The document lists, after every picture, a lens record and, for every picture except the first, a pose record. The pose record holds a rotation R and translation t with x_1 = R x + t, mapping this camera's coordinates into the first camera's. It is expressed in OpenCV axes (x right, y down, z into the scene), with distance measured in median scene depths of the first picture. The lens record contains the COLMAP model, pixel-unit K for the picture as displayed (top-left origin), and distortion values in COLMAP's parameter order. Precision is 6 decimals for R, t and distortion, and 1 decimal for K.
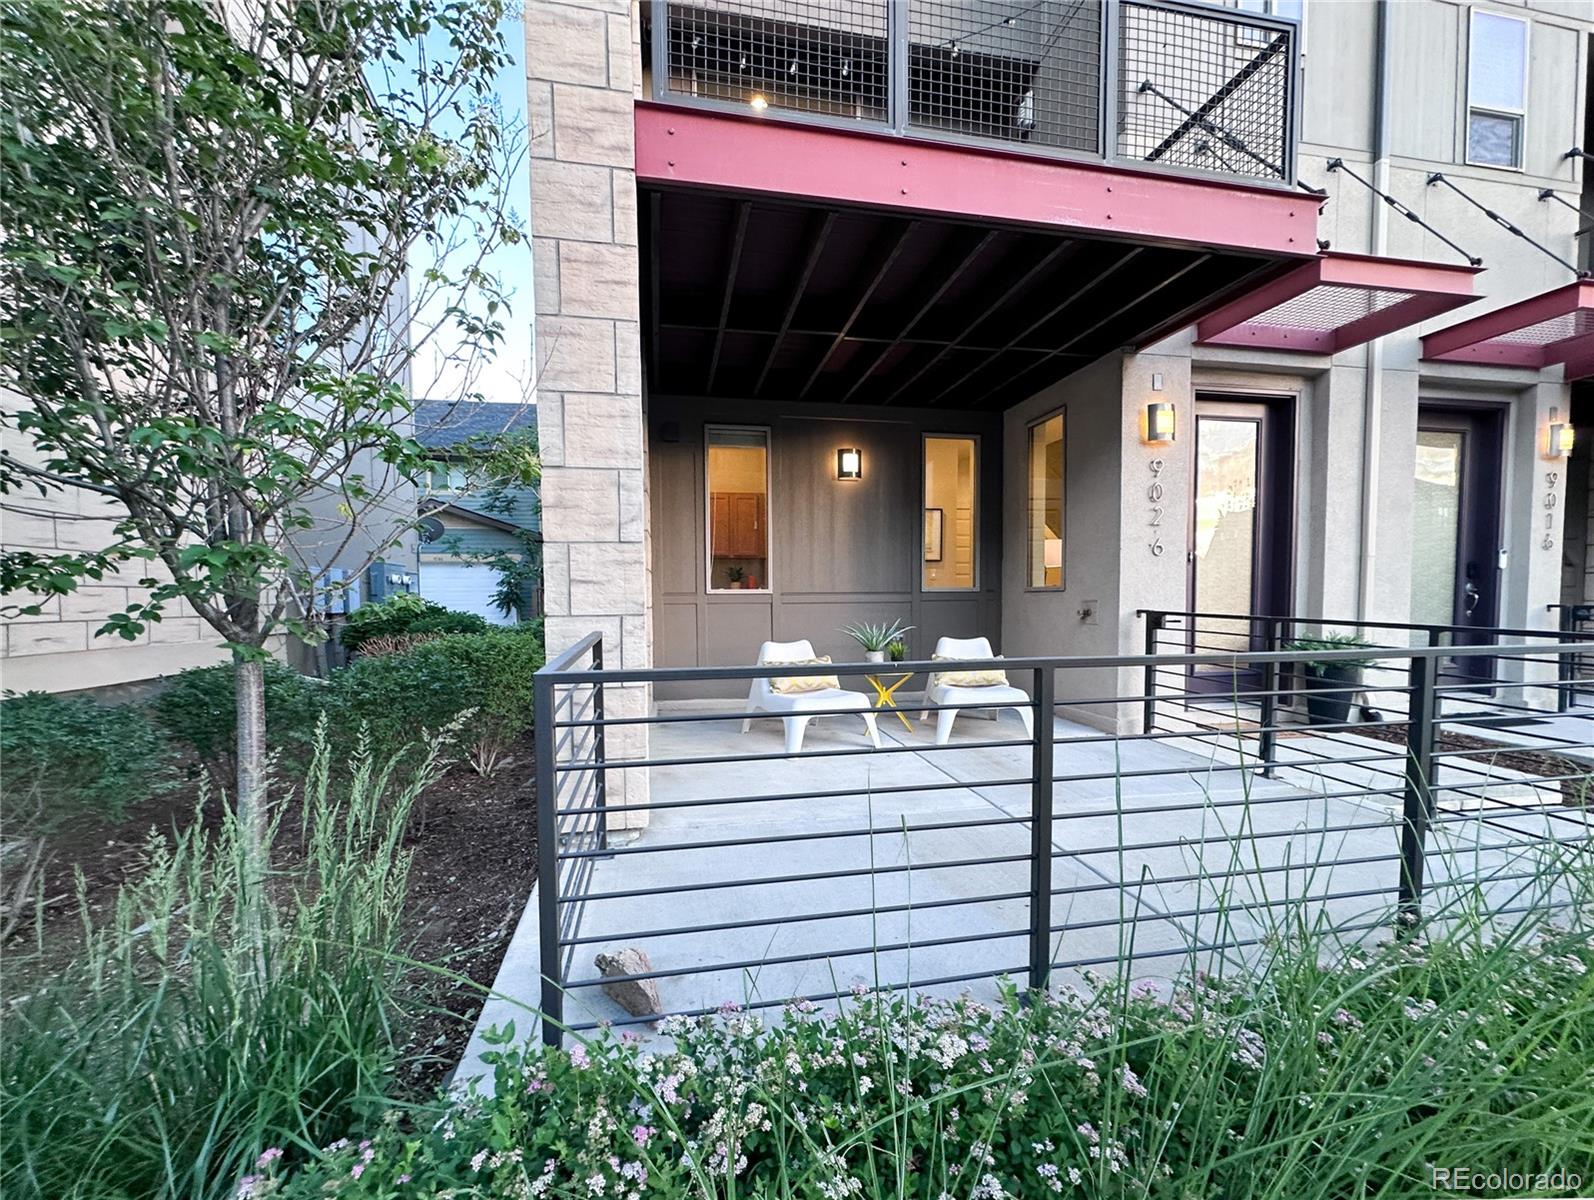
lens RADIAL K [[649.3, 0, 777.9], [0, 649.3, 618.6], [0, 0, 1]] dist [-0.002242, 0.001112]
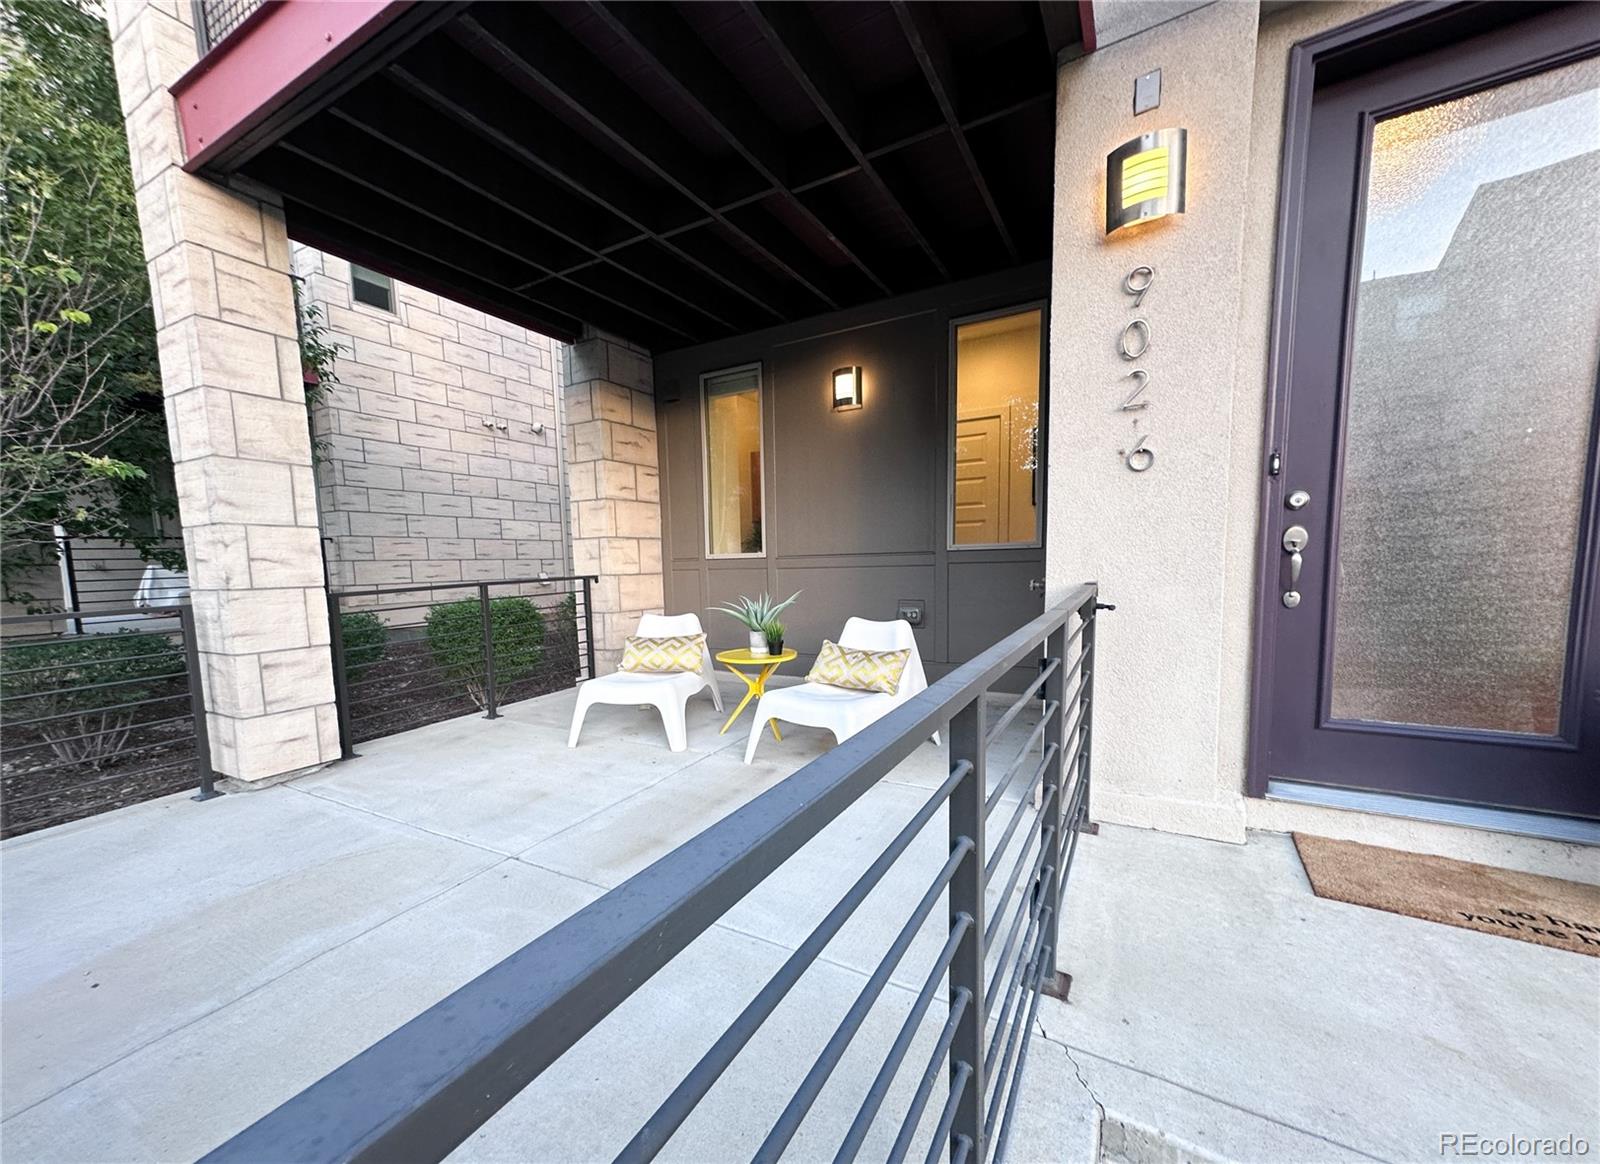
lens RADIAL K [[627.6, 0, 801.1], [0, 627.6, 627.1], [0, 0, 1]] dist [0.015428, -0.000090]
pose [[0.764939, 0.053506, -0.641877, 0.635570], [-0.000372, 0.996580, 0.082631, -0.016246], [0.644103, -0.062969, 0.762342, 0.414990]]
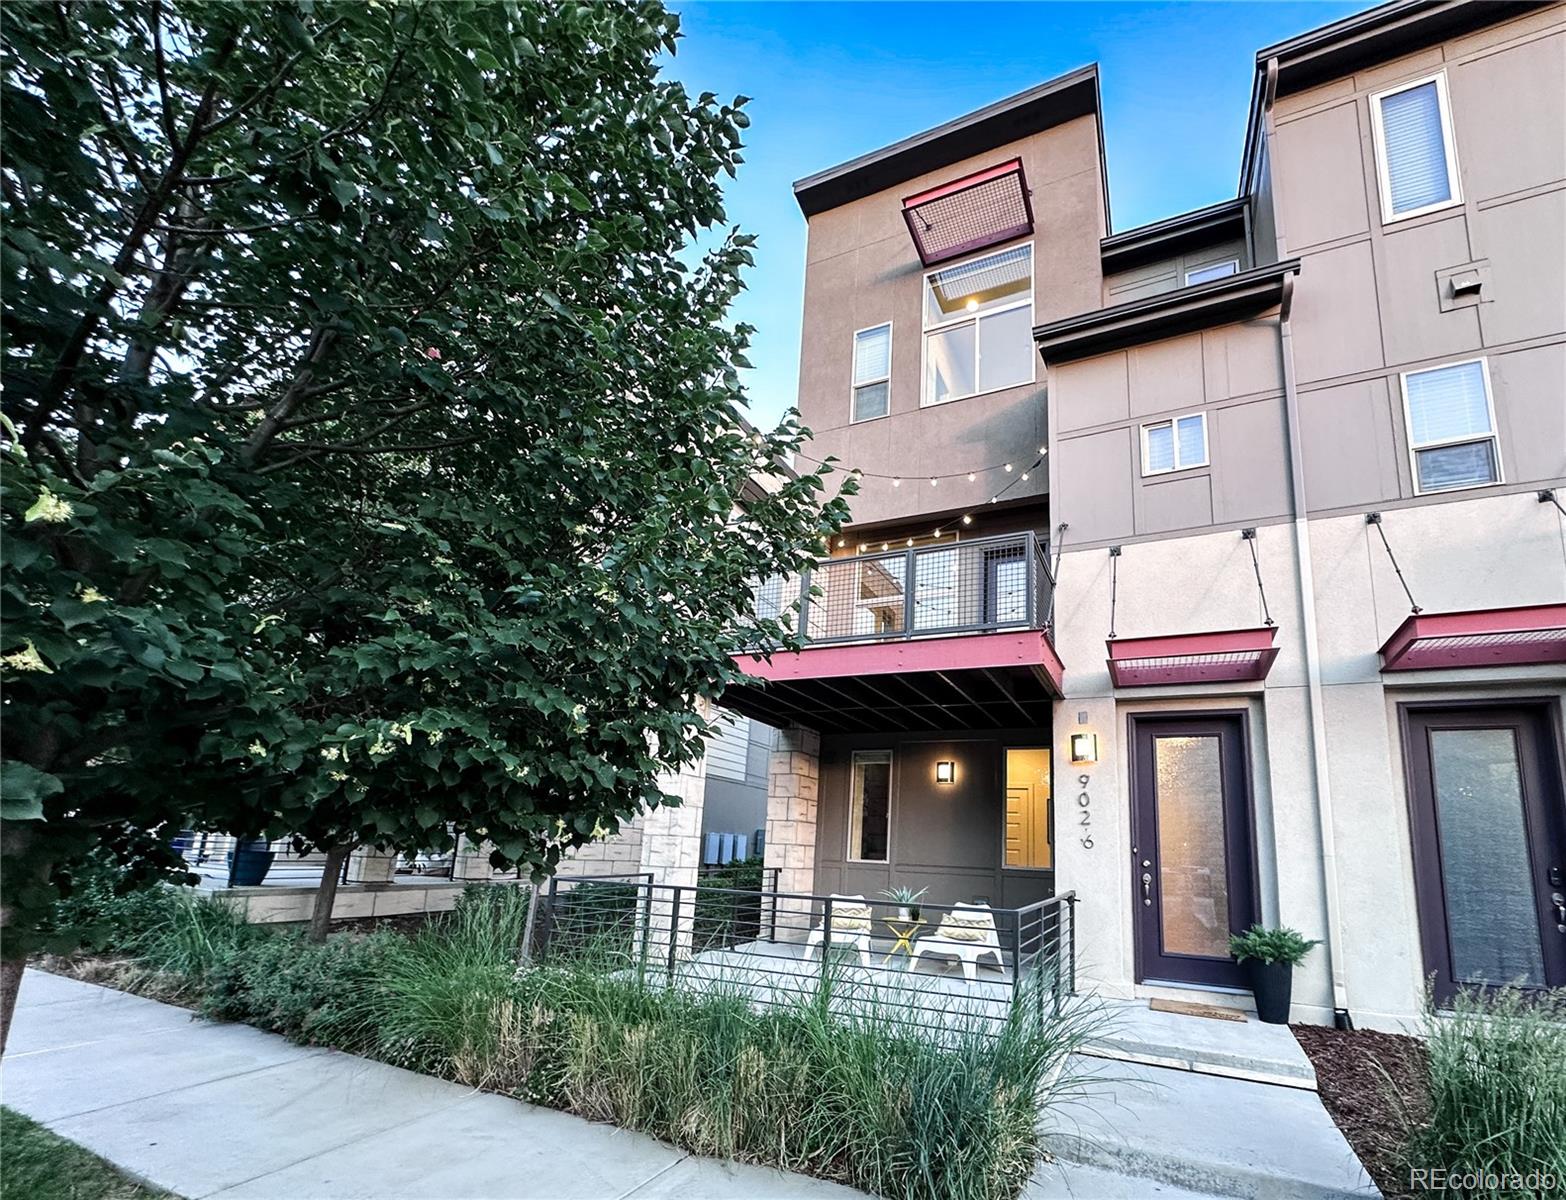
lens RADIAL K [[691.3, 0, 855.6], [0, 691.3, 716.6], [0, 0, 1]] dist [-0.008281, 0.003591]
pose [[0.825238, -0.066829, -0.560817, 0.897687], [-0.065878, 0.974807, -0.213100, -0.025507], [0.560929, 0.212804, 0.800046, -0.380461]]
